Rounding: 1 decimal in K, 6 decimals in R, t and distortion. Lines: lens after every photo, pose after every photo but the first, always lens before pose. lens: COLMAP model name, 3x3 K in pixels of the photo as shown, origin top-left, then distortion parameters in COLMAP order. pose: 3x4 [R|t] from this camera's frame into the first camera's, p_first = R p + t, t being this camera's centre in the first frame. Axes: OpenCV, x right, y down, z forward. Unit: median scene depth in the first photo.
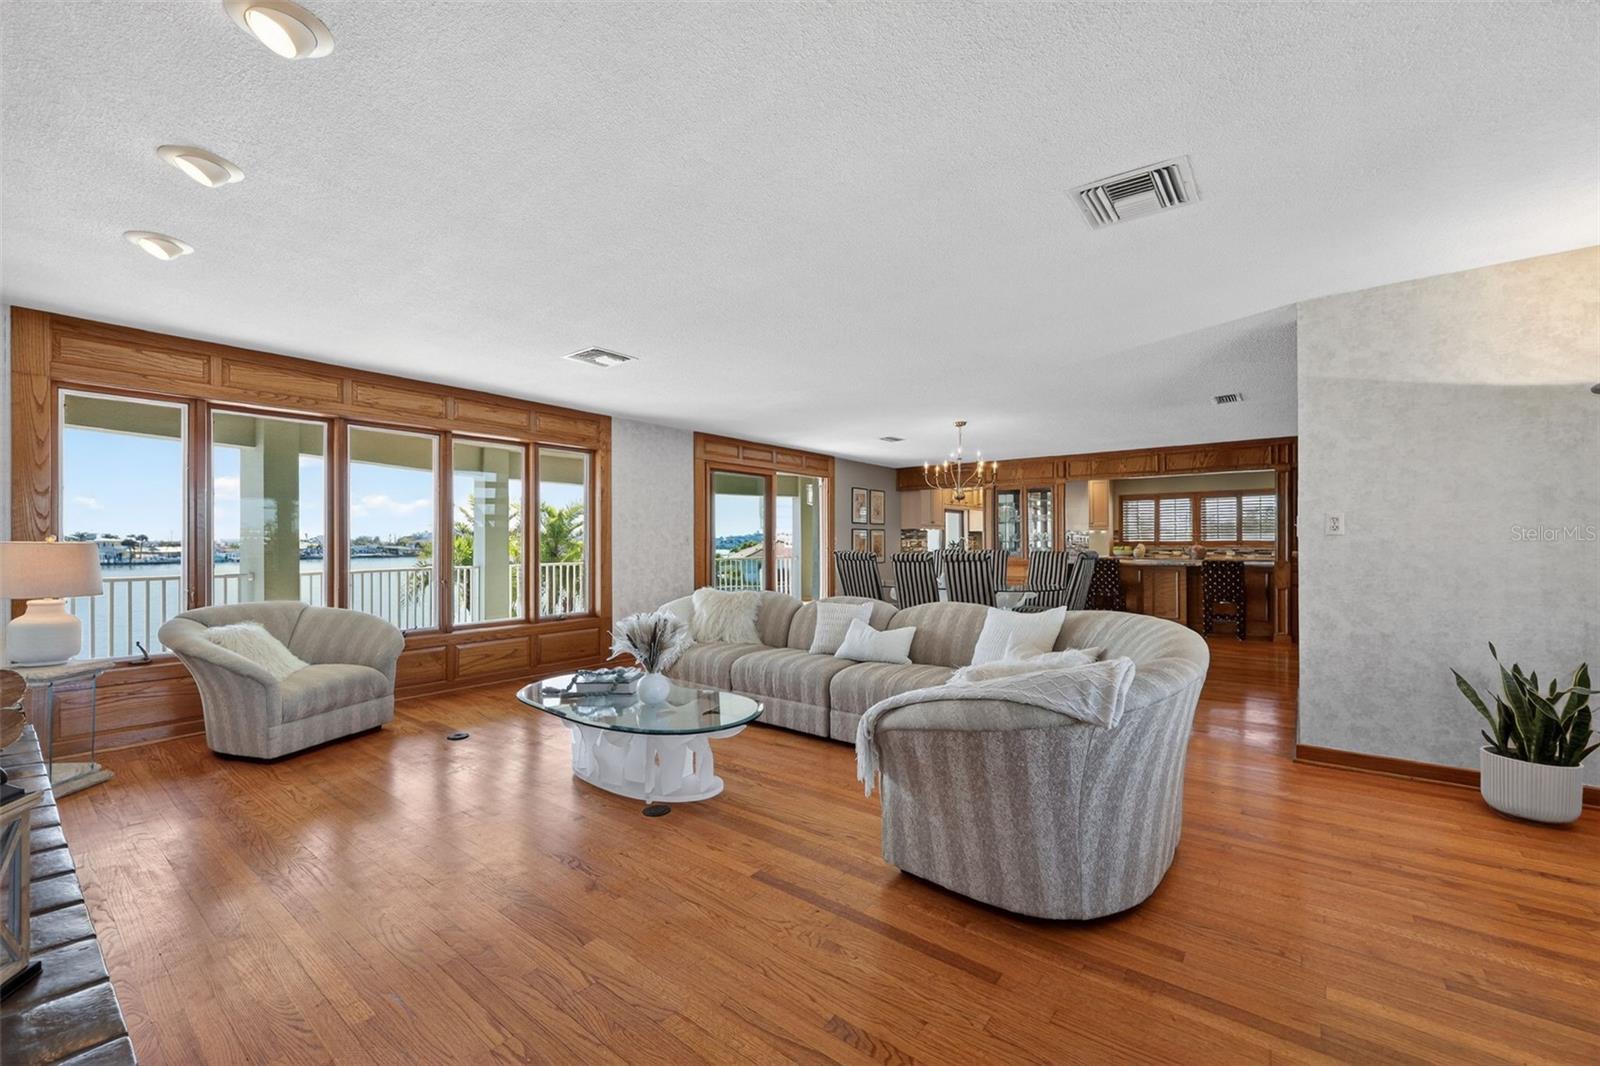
lens RADIAL K [[644.7, 0, 801.2], [0, 644.7, 539.6], [0, 0, 1]] dist [-0.000028, 0.000385]
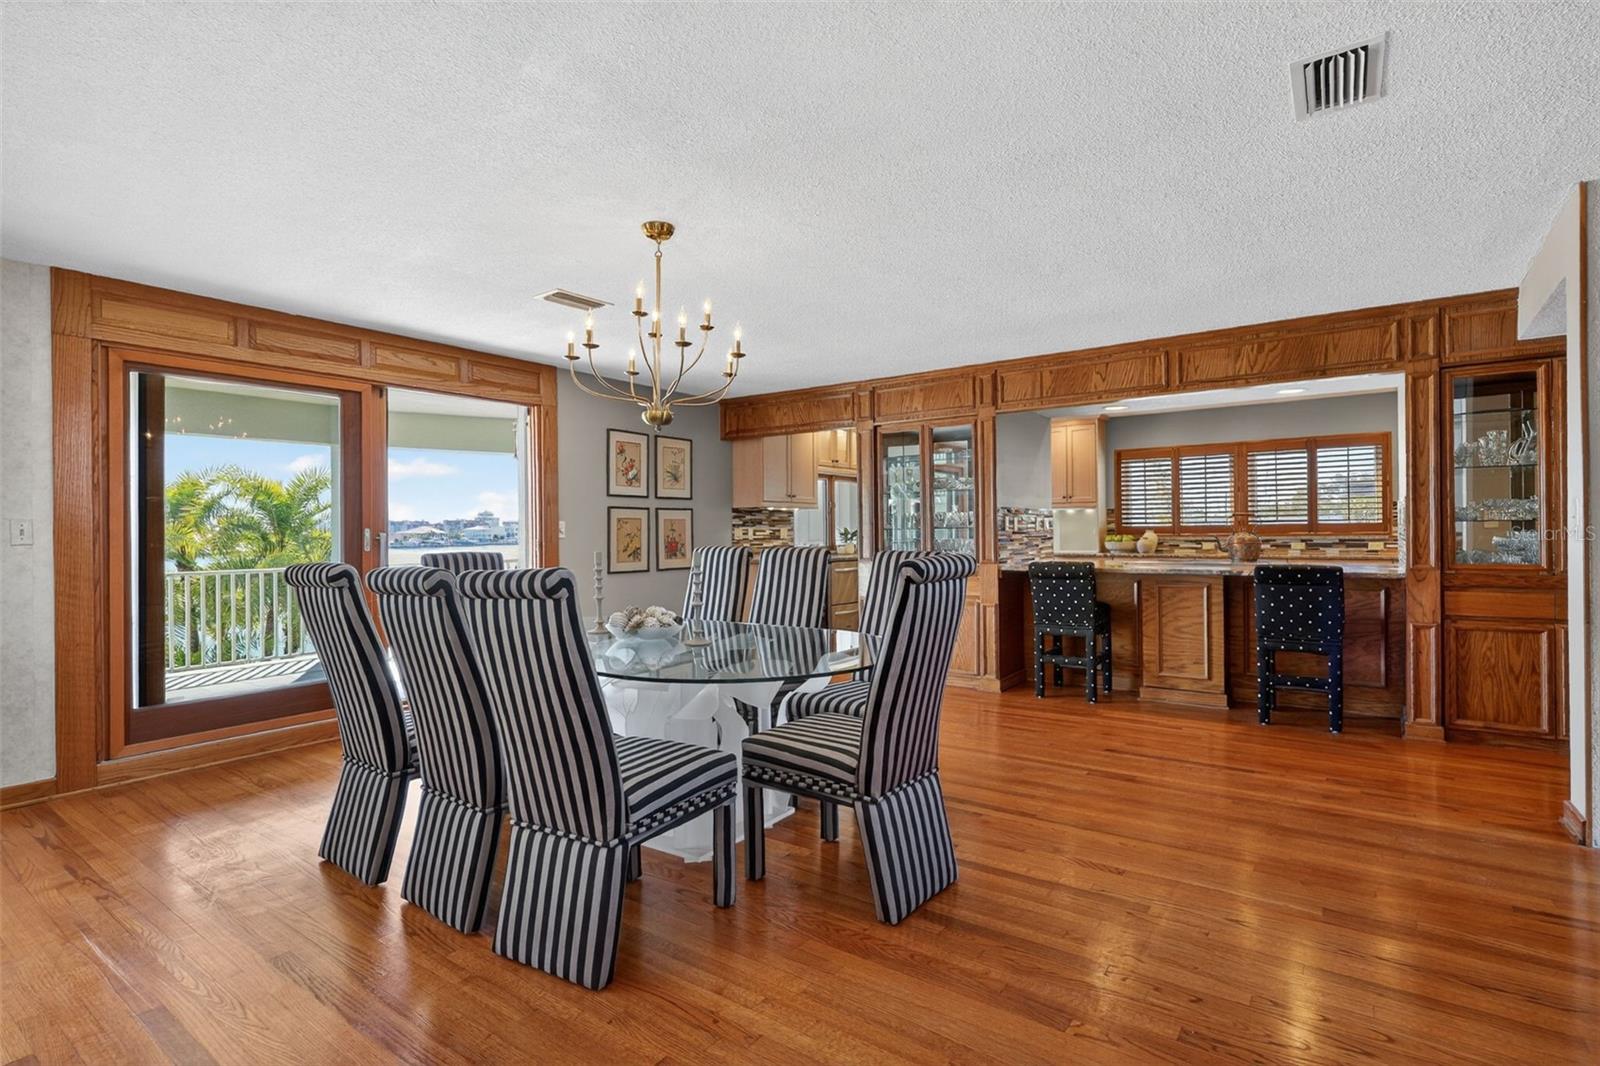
lens RADIAL K [[799.8, 0, 796.7], [0, 799.8, 527.2], [0, 0, 1]] dist [-0.000323, -0.000142]
pose [[0.998959, -0.007556, 0.044976, 0.189613], [0.007560, 0.999971, 0.000076, 0.000837], [-0.044975, 0.000264, 0.998988, 0.313056]]
